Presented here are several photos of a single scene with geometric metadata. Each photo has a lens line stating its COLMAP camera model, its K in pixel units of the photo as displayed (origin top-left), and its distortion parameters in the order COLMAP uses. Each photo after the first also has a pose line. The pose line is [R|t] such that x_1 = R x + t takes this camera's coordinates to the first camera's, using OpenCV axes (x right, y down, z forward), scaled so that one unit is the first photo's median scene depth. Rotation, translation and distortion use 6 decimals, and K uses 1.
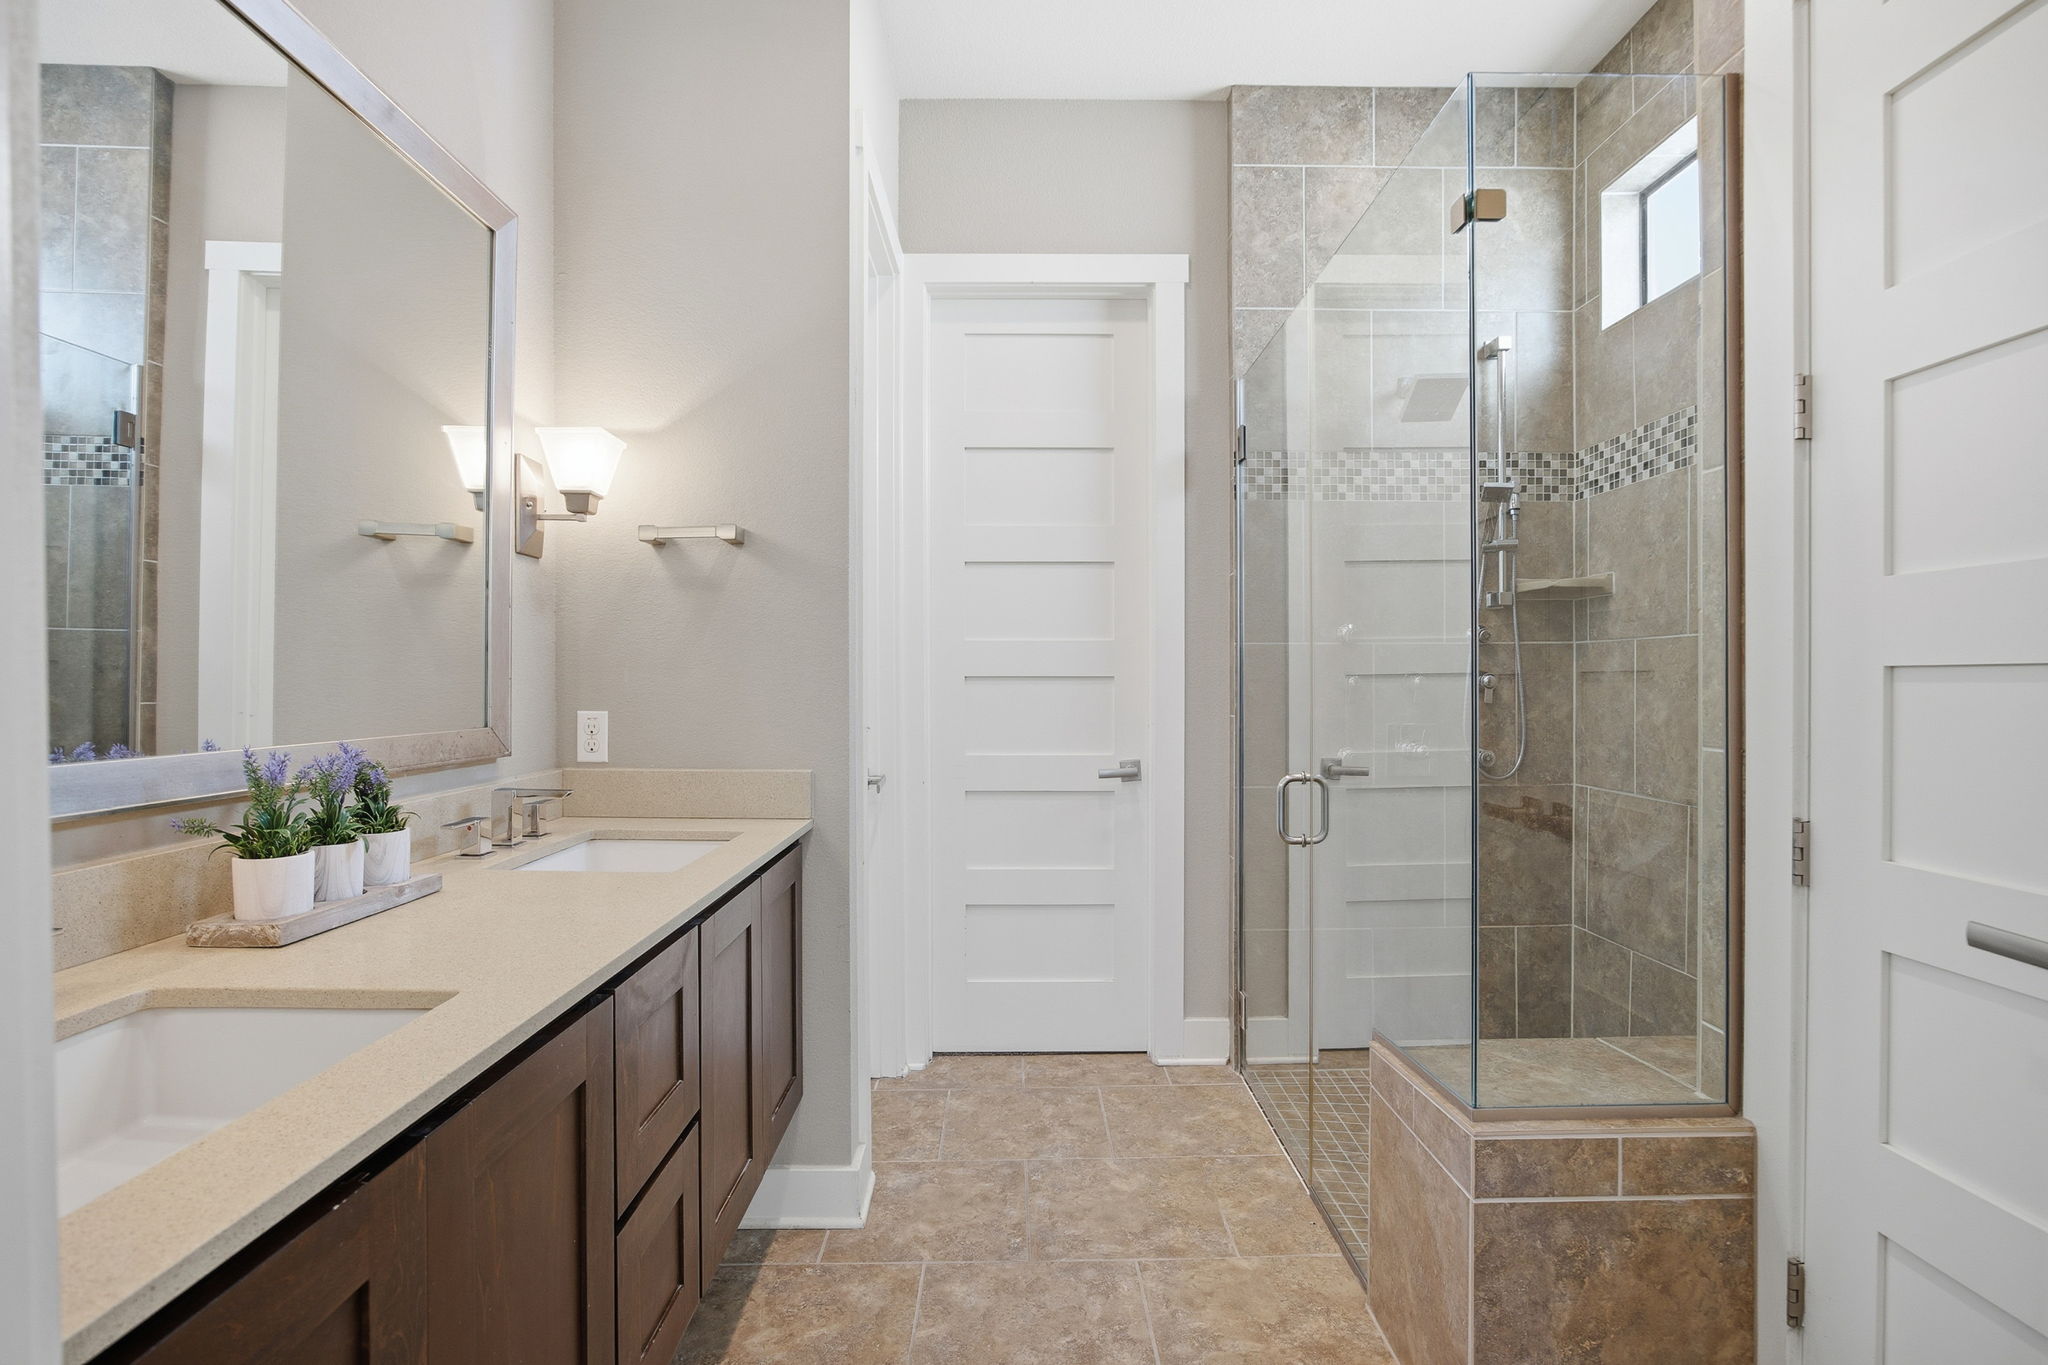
lens RADIAL K [[966.4, 0, 1030.3], [0, 966.4, 683.2], [0, 0, 1]] dist [0.002643, 0.000358]
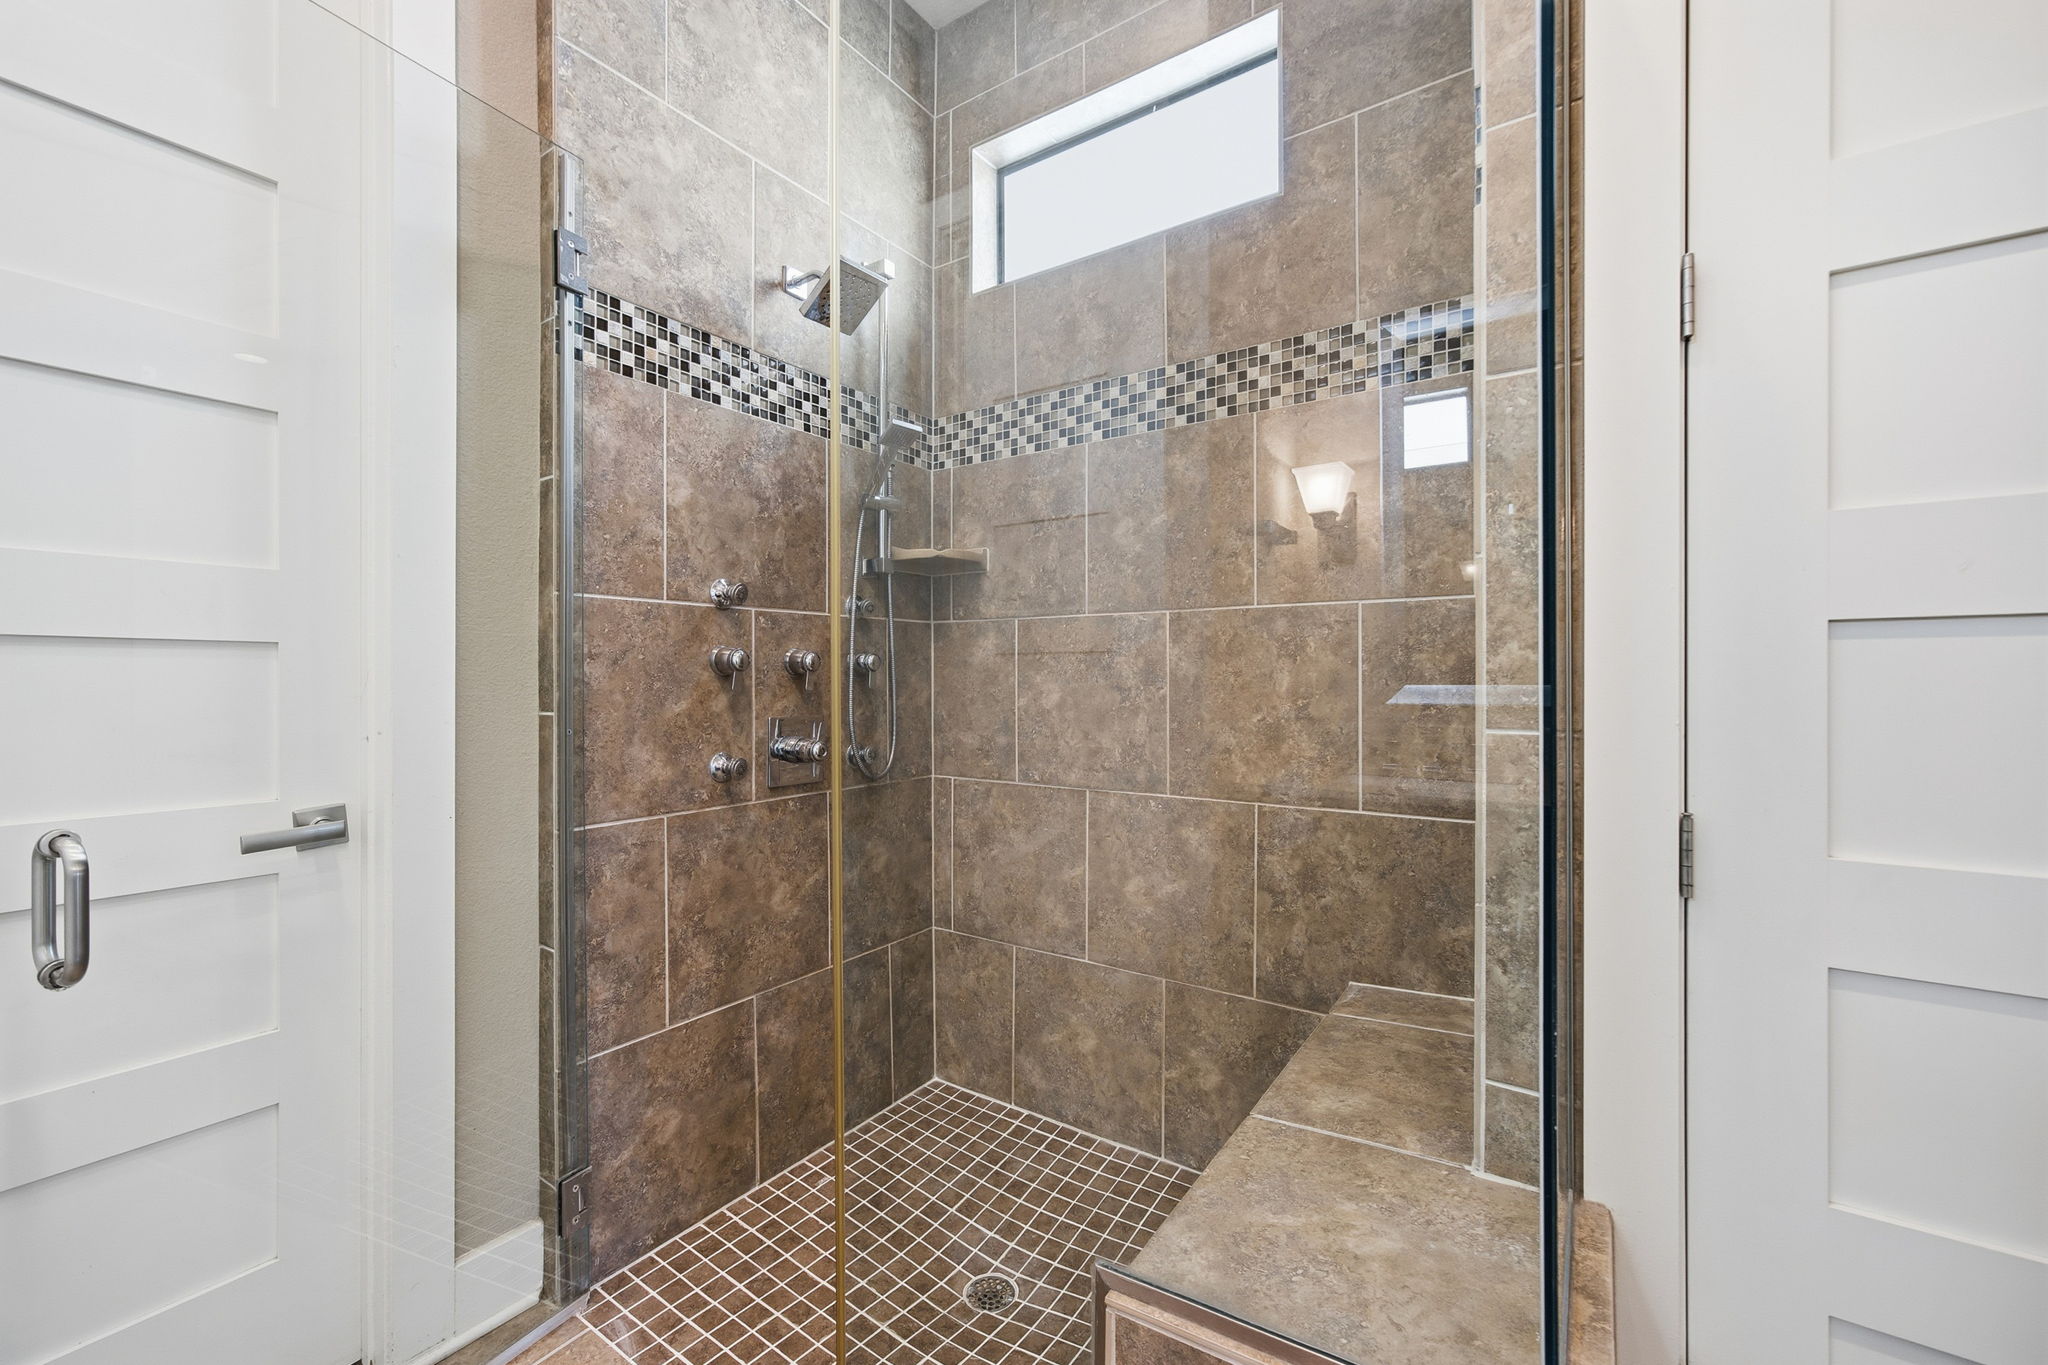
lens RADIAL K [[835.4, 0, 1018.4], [0, 835.4, 672.9], [0, 0, 1]] dist [-0.013244, 0.005658]
pose [[0.596047, 0.003624, 0.802941, -0.035574], [0.004384, 0.999960, -0.007768, 0.013382], [-0.802937, 0.008150, 0.596008, 0.482934]]
